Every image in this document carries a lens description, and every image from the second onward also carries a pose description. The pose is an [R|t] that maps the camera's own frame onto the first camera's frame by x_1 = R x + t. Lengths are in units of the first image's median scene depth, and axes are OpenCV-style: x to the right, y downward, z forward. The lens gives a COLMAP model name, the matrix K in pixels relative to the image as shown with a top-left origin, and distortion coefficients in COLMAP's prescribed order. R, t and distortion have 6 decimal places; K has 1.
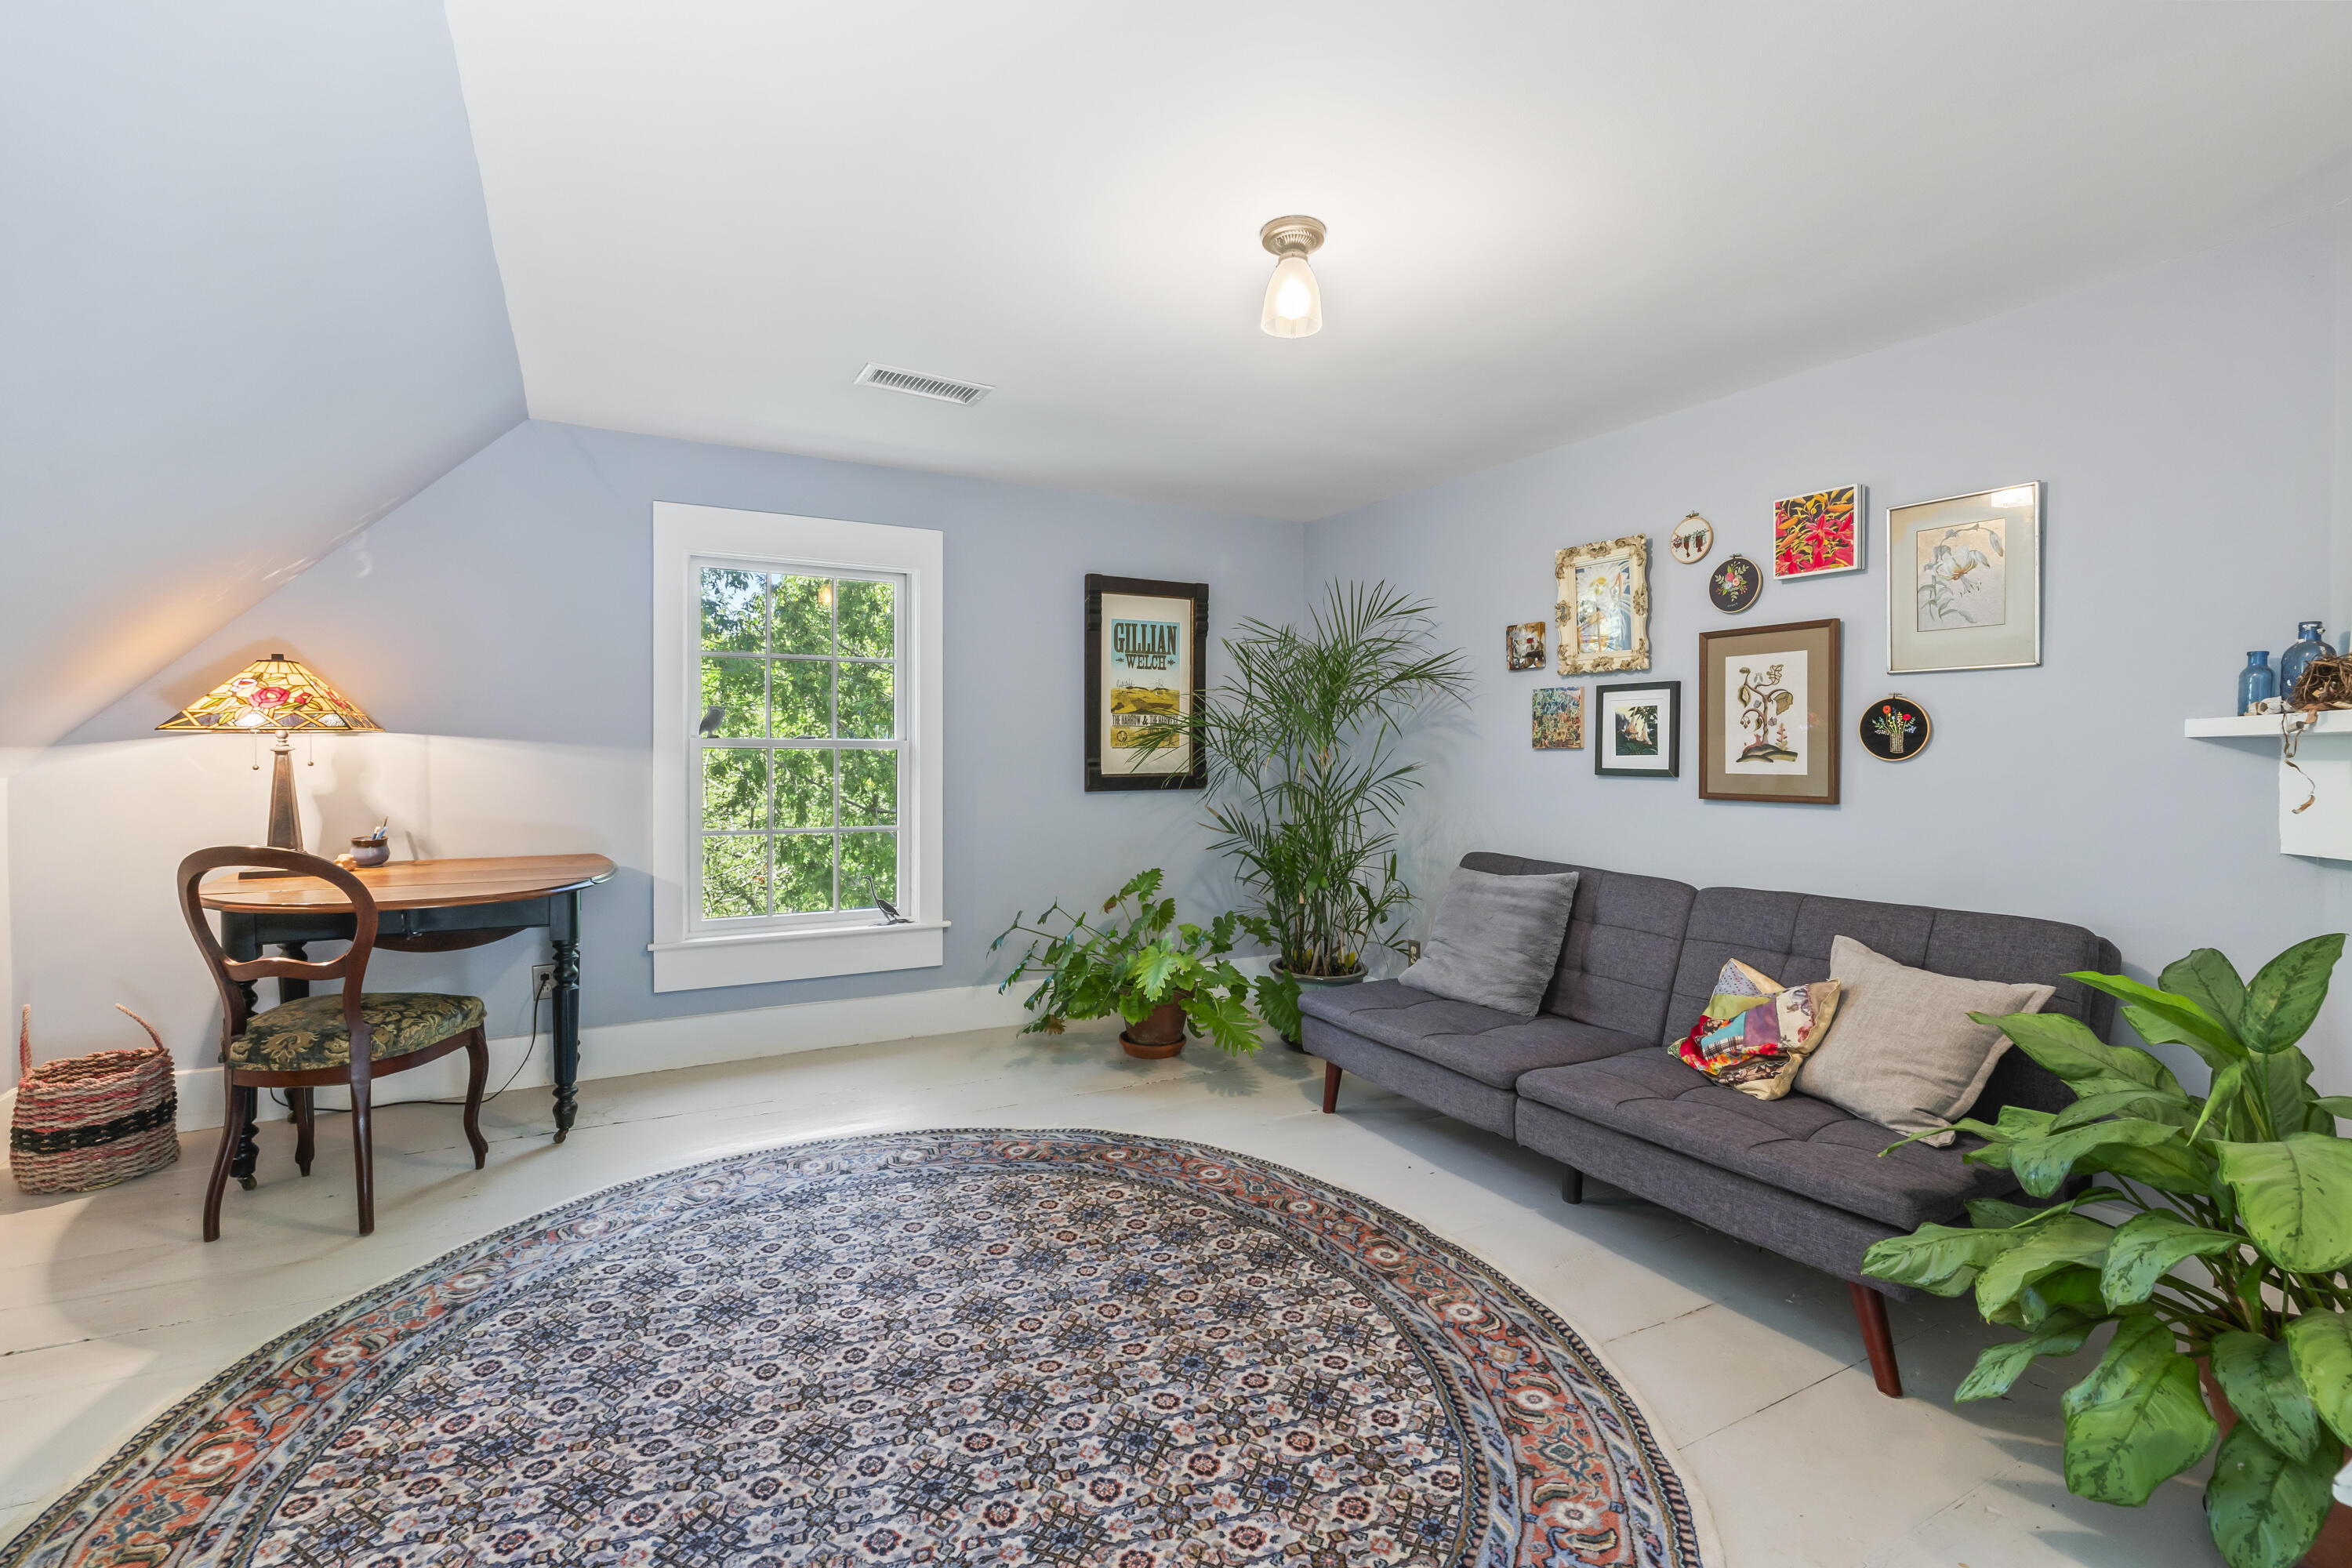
lens RADIAL K [[1042.1, 0, 1183.7], [0, 1042.1, 763.0], [0, 0, 1]] dist [0.002218, 0.000014]
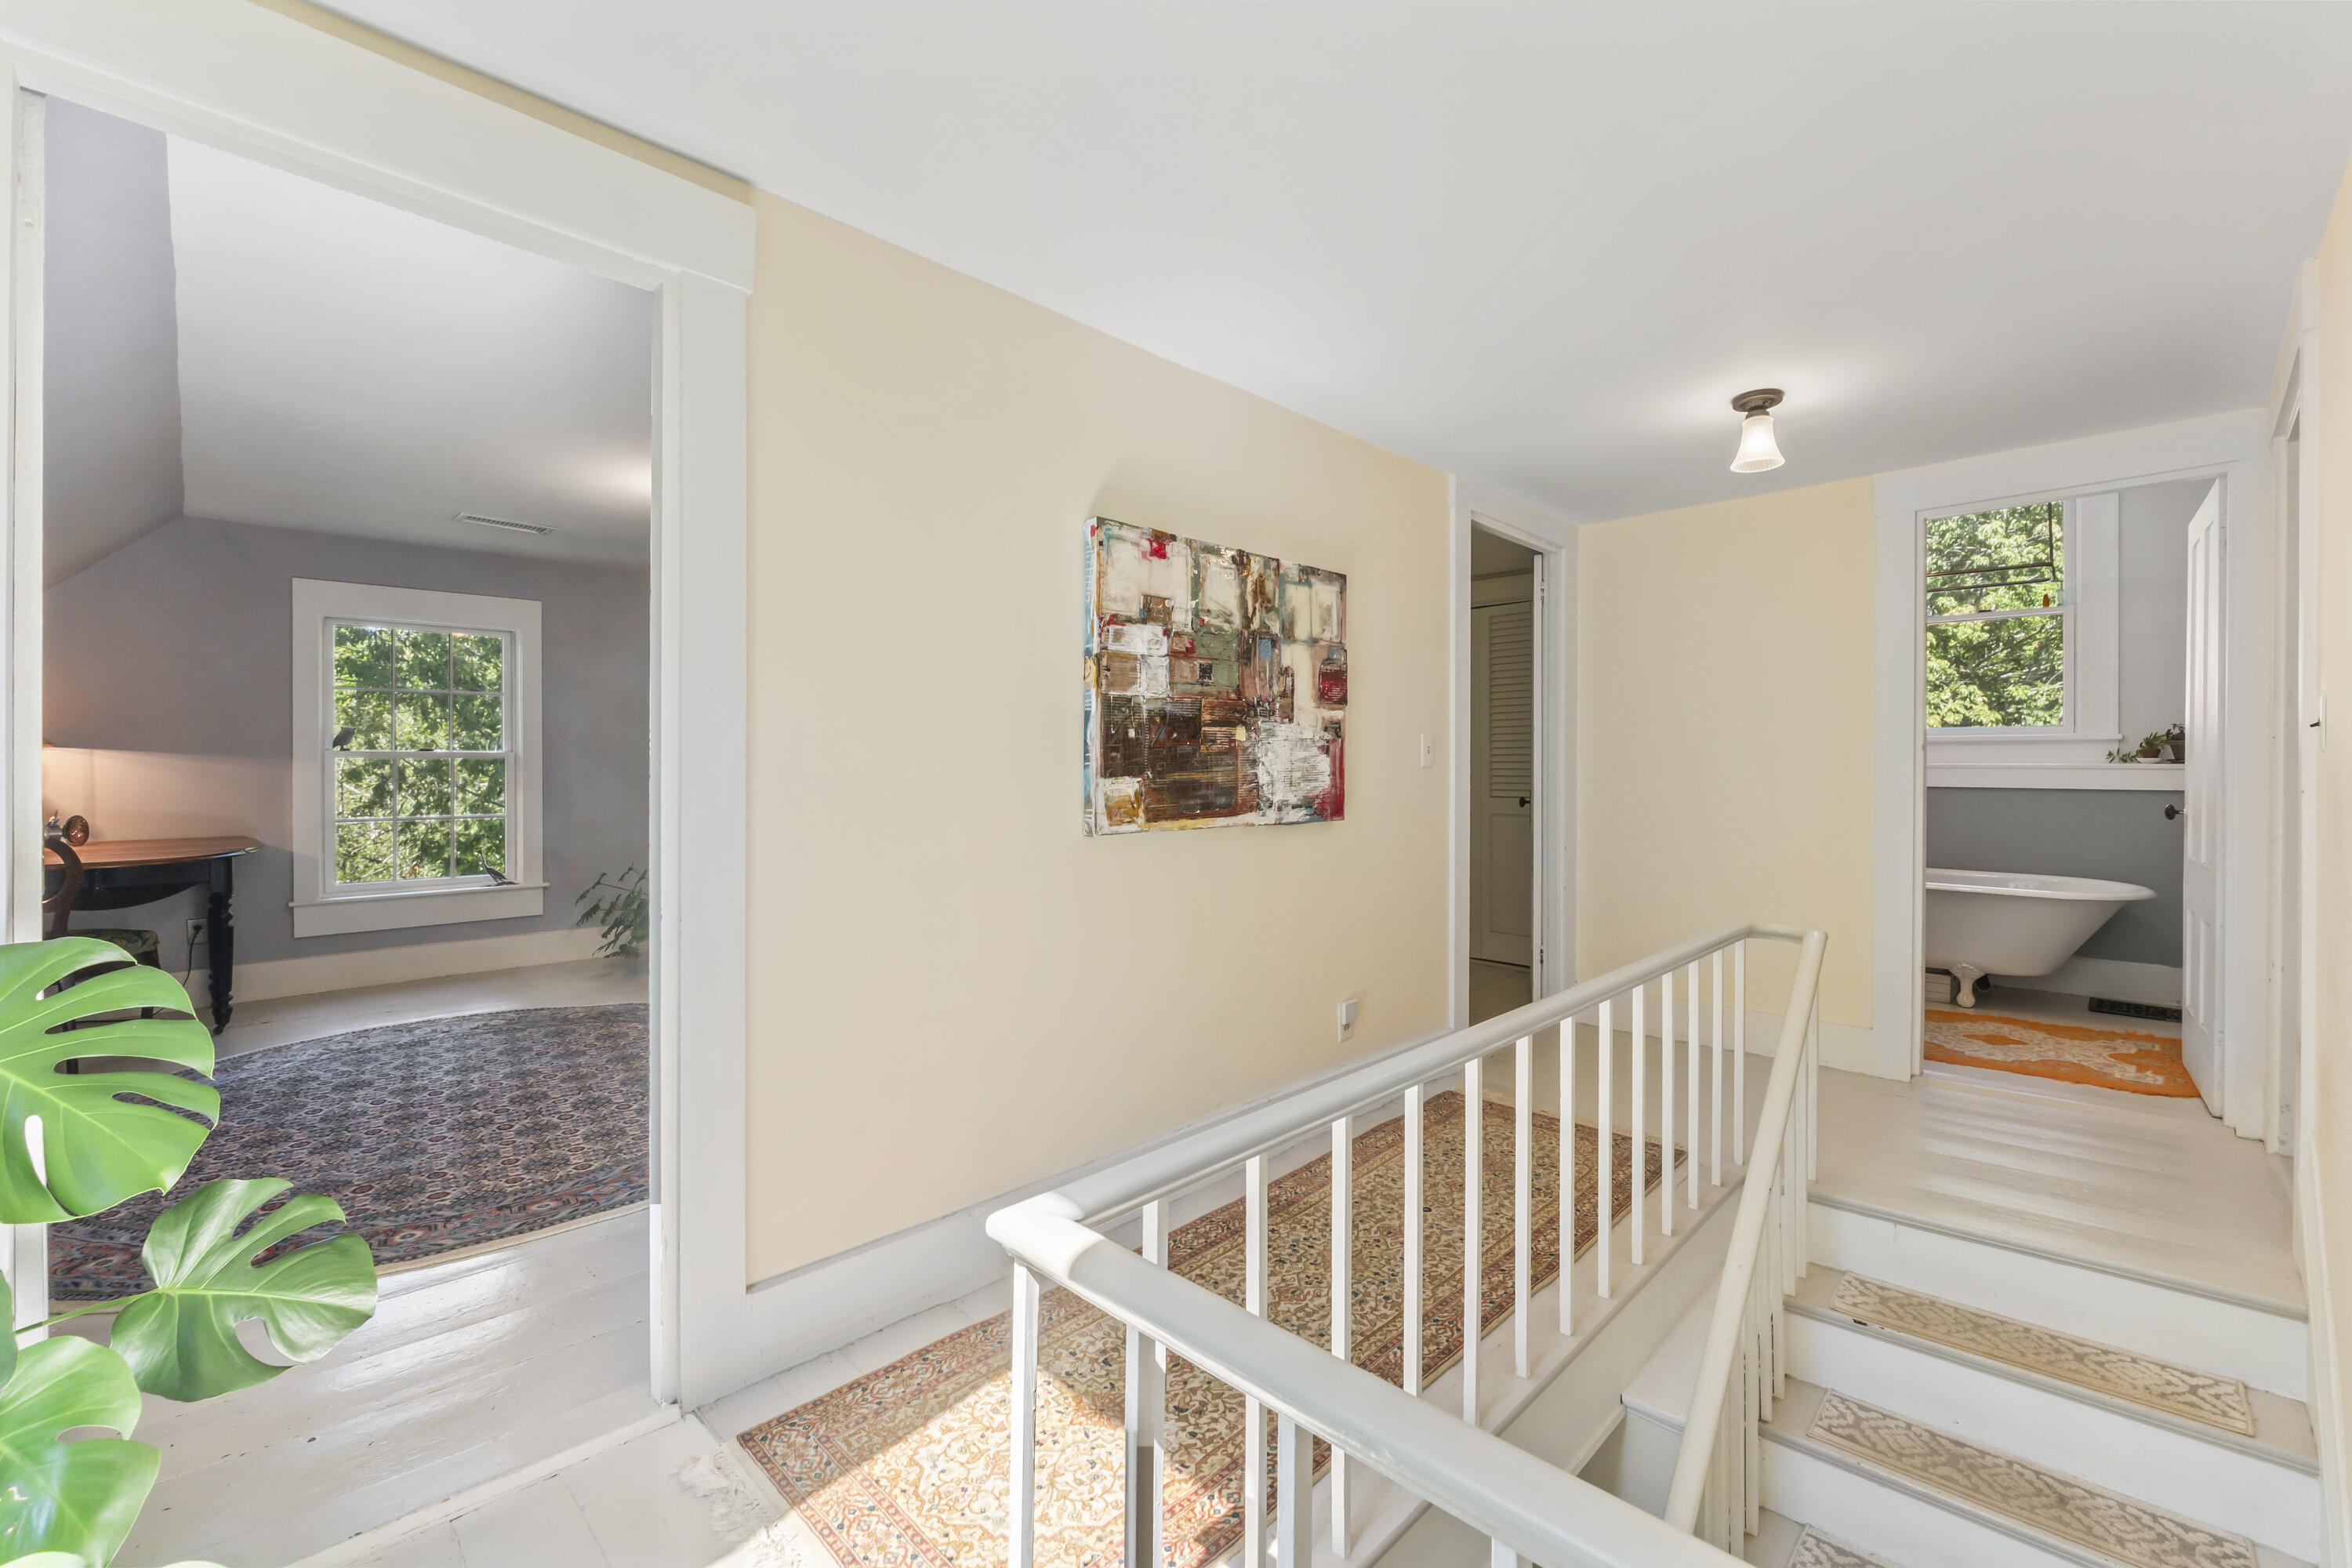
lens RADIAL K [[997.6, 0, 1190.3], [0, 997.6, 756.4], [0, 0, 1]] dist [-0.003154, -0.000836]
pose [[0.962032, -0.005190, 0.272887, 0.272589], [0.006767, 0.999965, -0.004838, -0.003597], [-0.272852, 0.006501, 0.962034, -0.586342]]
